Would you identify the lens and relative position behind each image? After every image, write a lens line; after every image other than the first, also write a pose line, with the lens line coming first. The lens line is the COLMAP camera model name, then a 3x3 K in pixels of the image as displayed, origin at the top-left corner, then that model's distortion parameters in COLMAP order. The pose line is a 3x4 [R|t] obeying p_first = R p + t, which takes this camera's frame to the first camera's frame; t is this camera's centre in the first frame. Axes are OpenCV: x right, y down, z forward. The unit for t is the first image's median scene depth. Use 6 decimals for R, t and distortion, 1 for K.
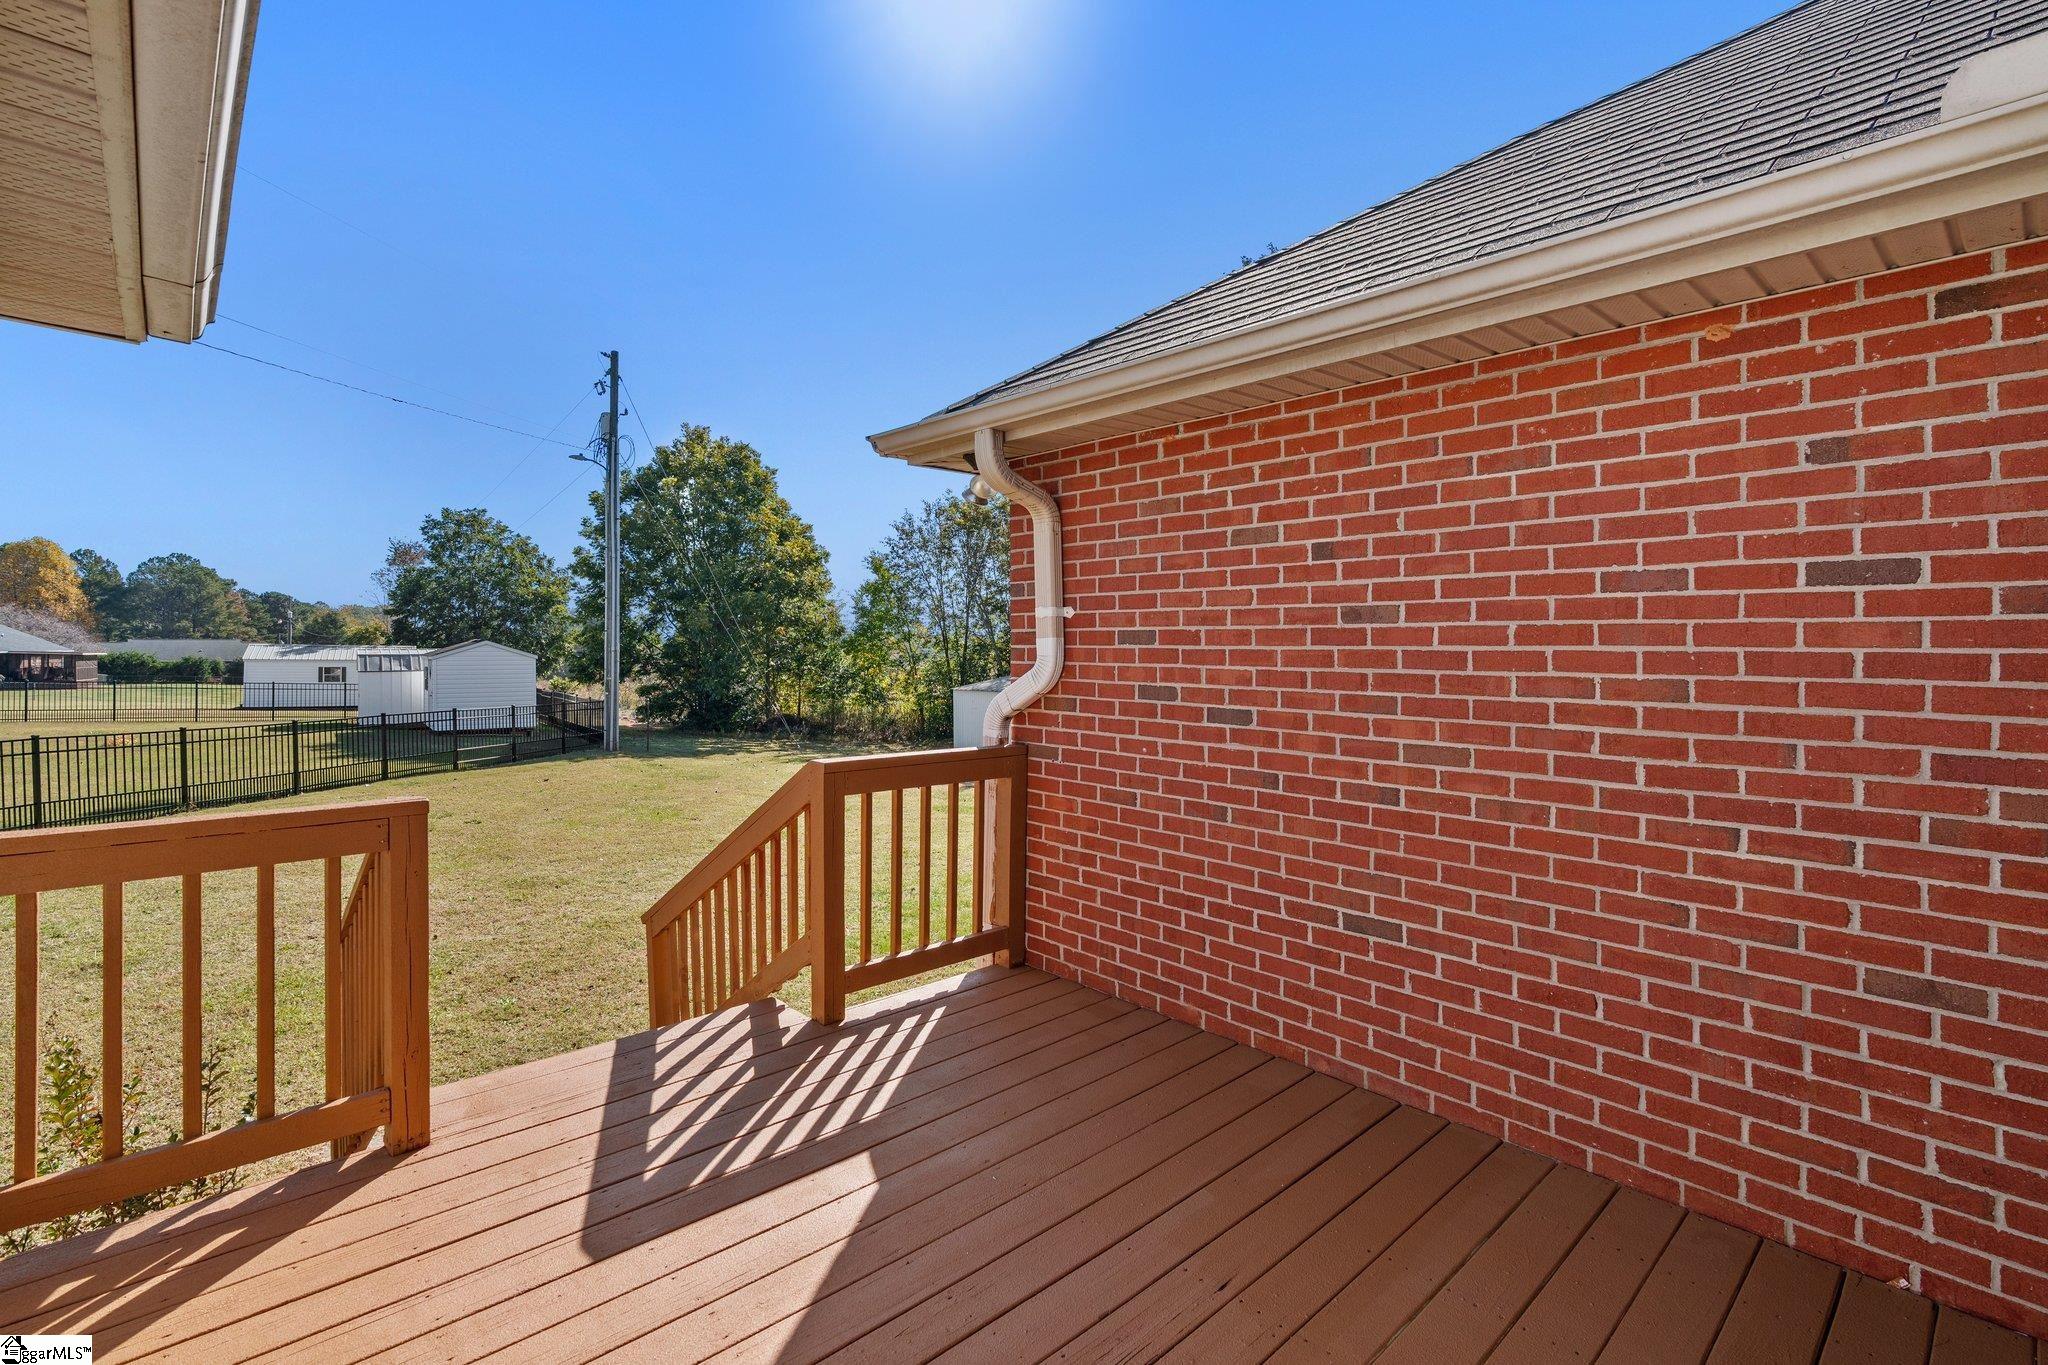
lens RADIAL K [[927.0, 0, 1009.2], [0, 927.0, 648.5], [0, 0, 1]] dist [-0.012137, 0.005664]
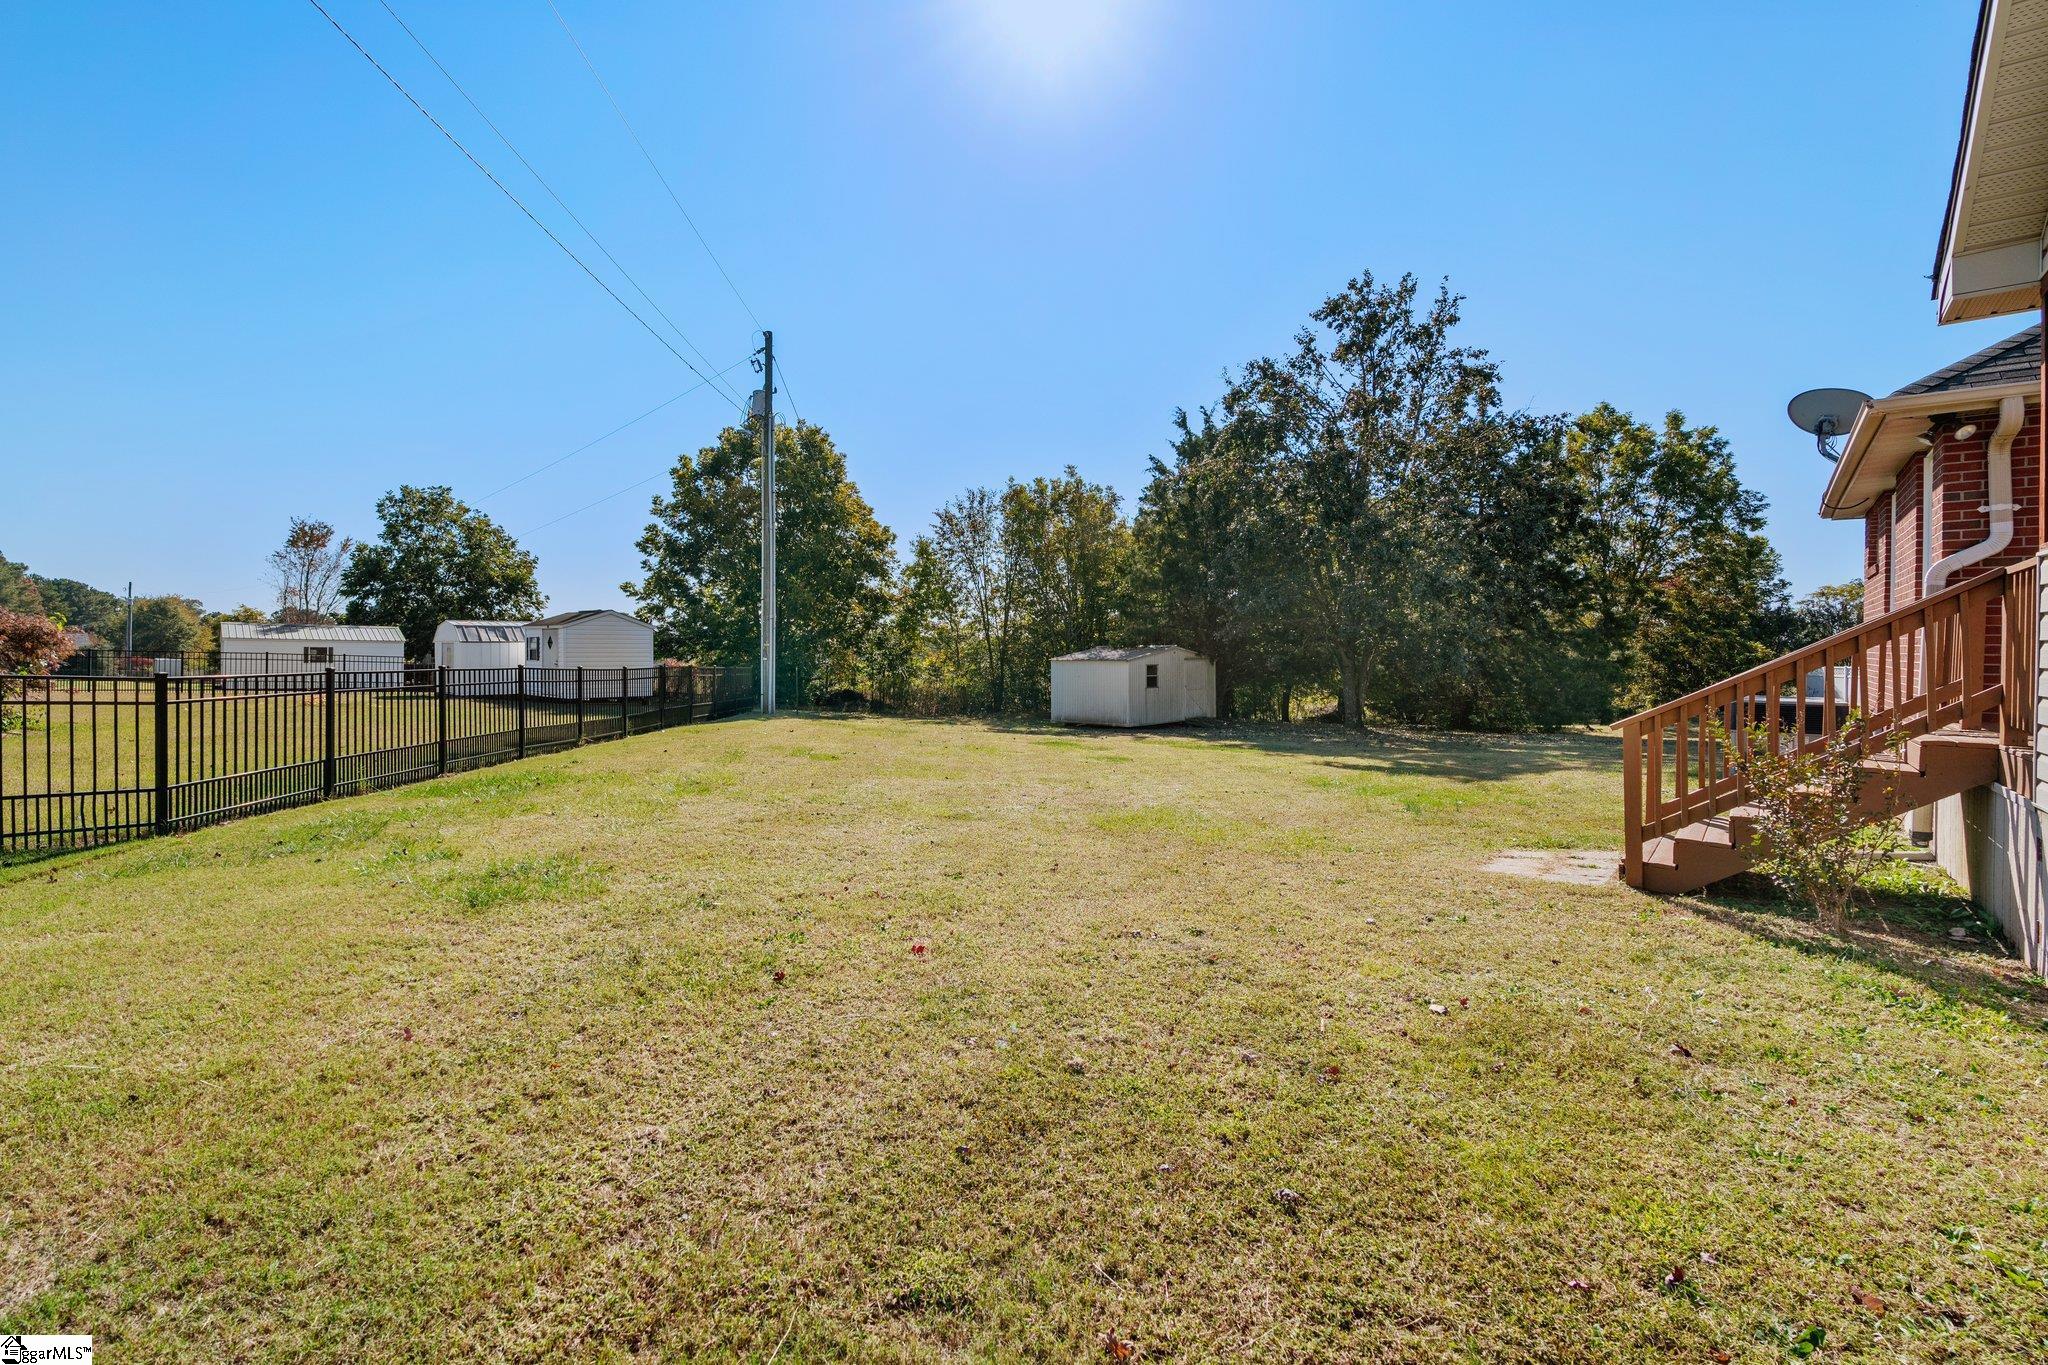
lens RADIAL K [[927.0, 0, 984.0], [0, 927.0, 655.3], [0, 0, 1]] dist [-0.012137, 0.005664]
pose [[0.990511, 0.004301, 0.137370, -0.326202], [-0.004934, 0.999979, 0.004273, 0.037511], [-0.137348, -0.004911, 0.990511, -0.066499]]
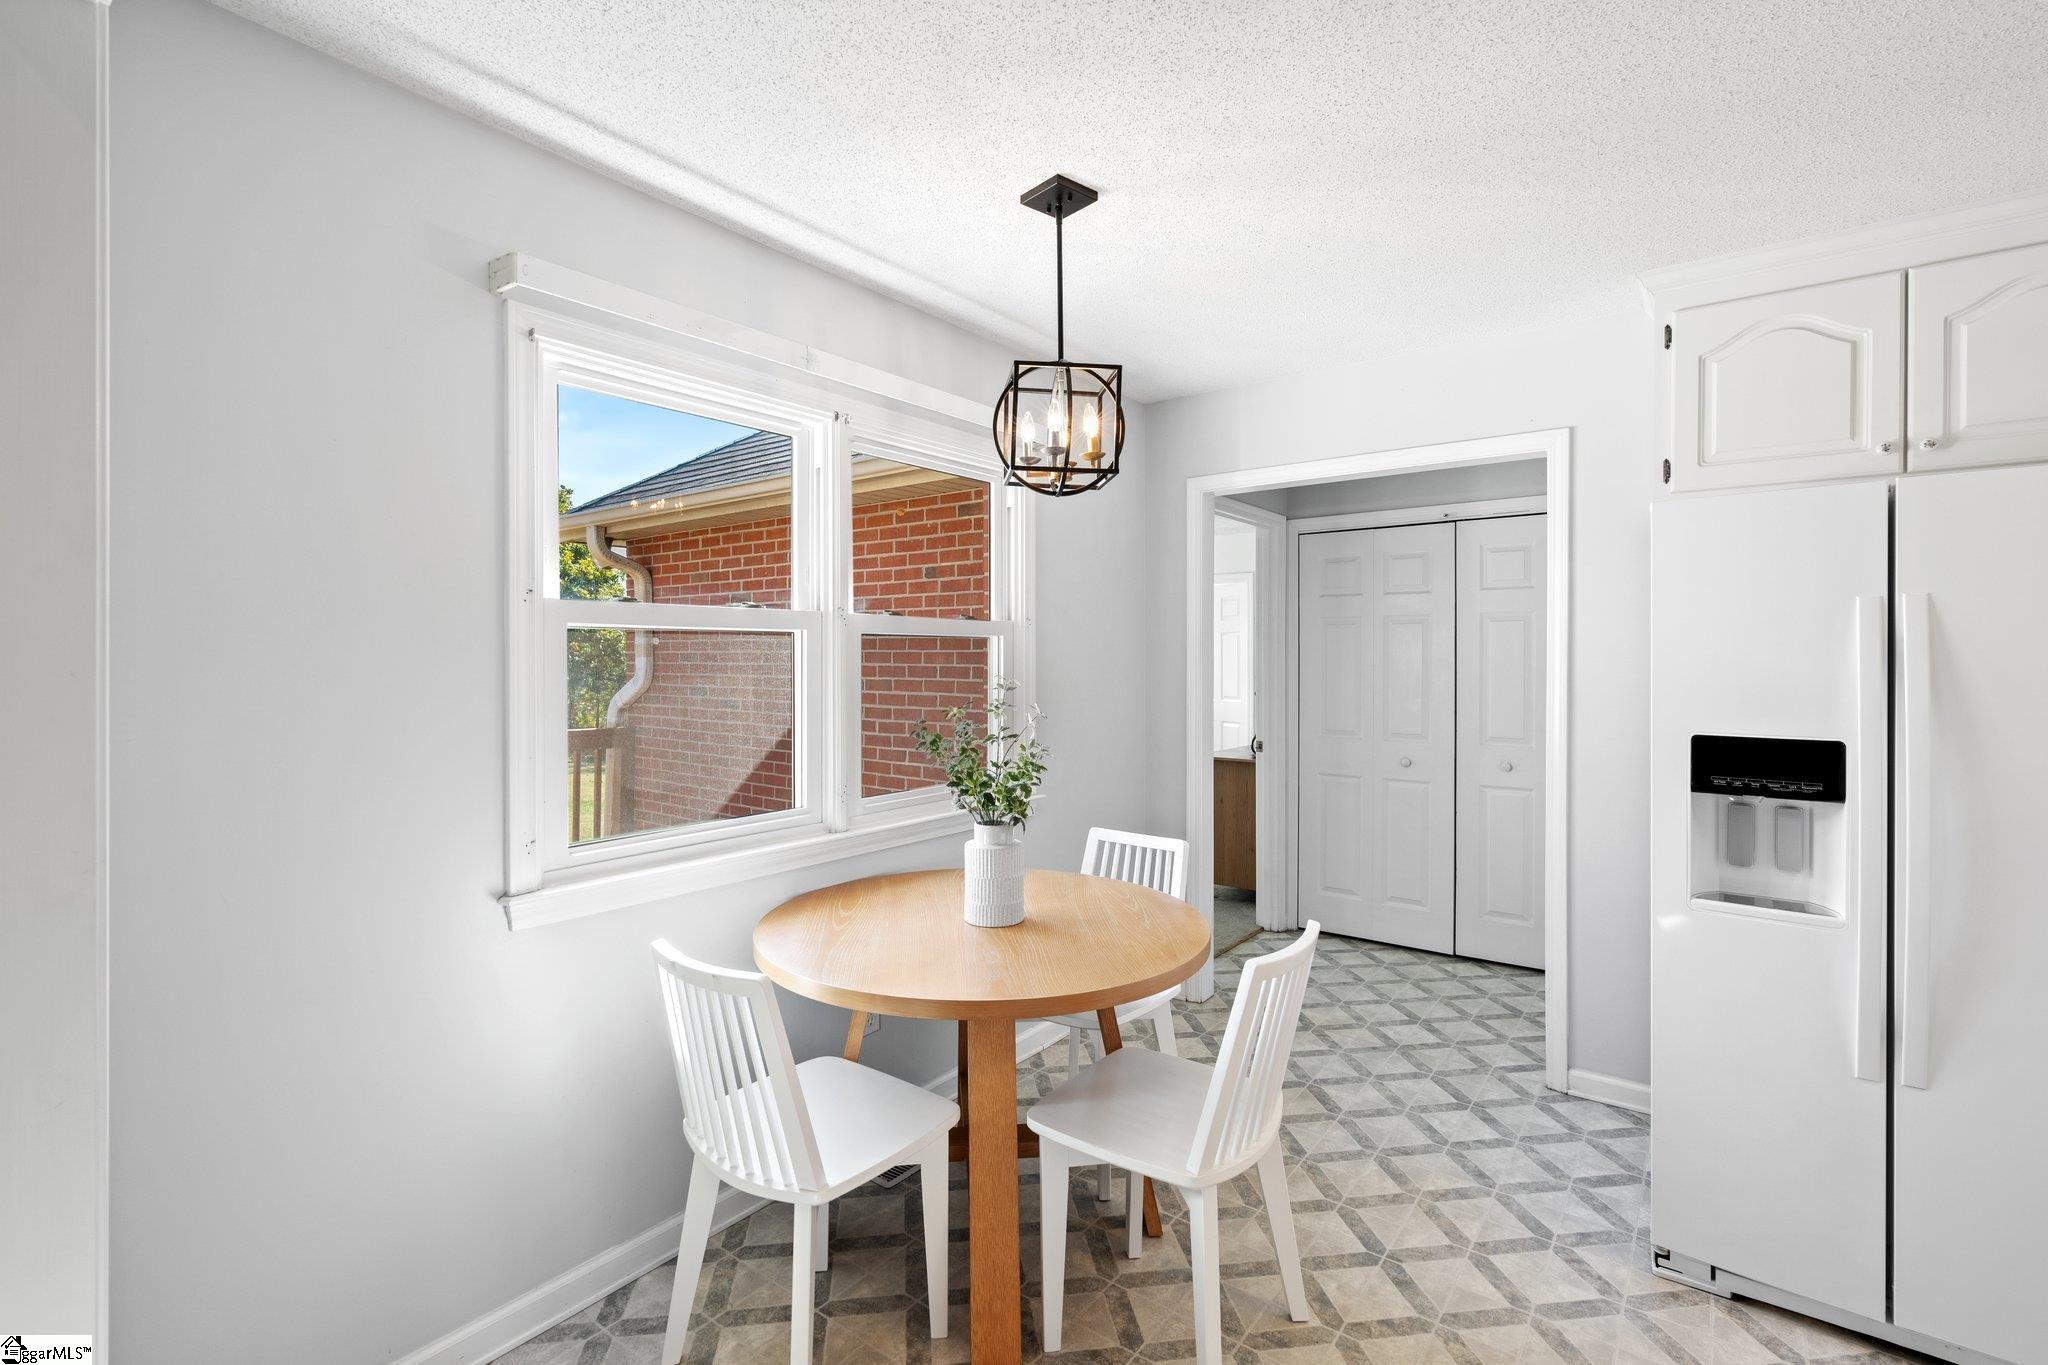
lens RADIAL K [[927.0, 0, 1023.4], [0, 927.0, 661.4], [0, 0, 1]] dist [-0.012137, 0.005664]
pose [[0.983931, -0.002603, 0.178531, 0.063118], [0.002766, 0.999996, -0.000662, -0.000357], [-0.178529, 0.001145, 0.983934, -0.103780]]
